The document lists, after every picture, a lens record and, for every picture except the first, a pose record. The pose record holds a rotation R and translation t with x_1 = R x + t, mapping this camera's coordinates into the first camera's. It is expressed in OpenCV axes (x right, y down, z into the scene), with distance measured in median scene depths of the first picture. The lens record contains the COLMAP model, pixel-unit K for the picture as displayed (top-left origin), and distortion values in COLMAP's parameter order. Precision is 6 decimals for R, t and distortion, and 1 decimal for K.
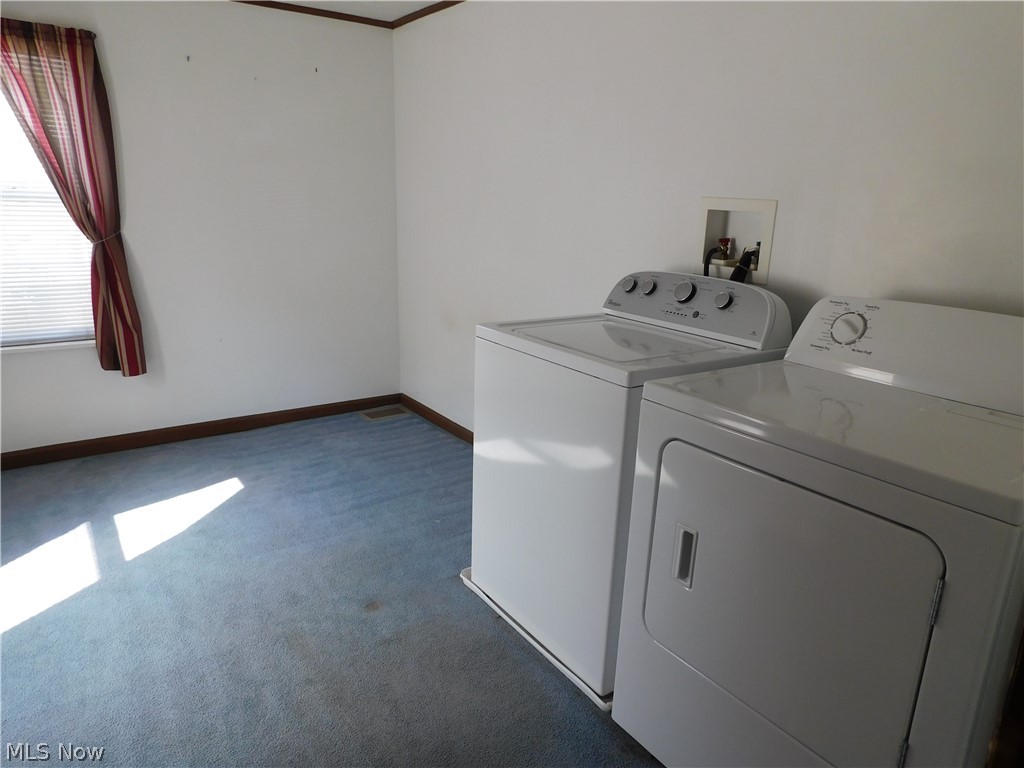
lens RADIAL K [[683.2, 0, 511.9], [0, 683.2, 383.6], [0, 0, 1]] dist [-0.007831, 0.008278]
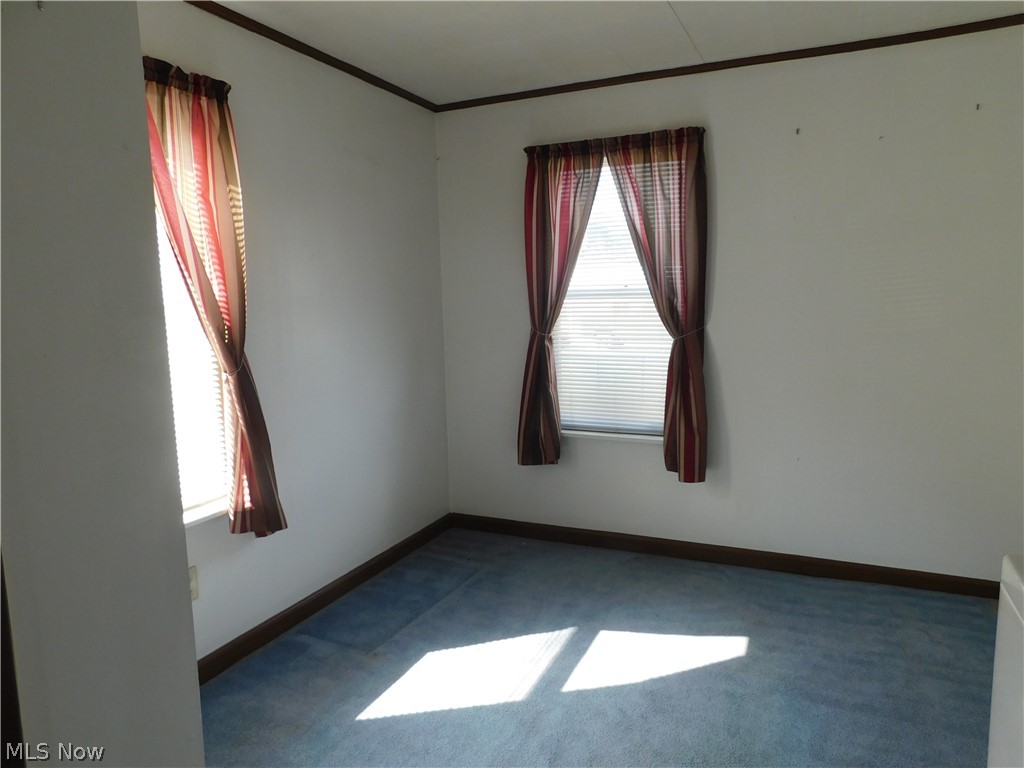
lens RADIAL K [[683.2, 0, 511.5], [0, 683.2, 379.2], [0, 0, 1]] dist [-0.007831, 0.008278]
pose [[0.510064, 0.066333, -0.857575, 0.106998], [-0.184746, 0.982201, -0.033910, -0.075987], [0.840061, 0.175730, 0.513241, 0.327095]]
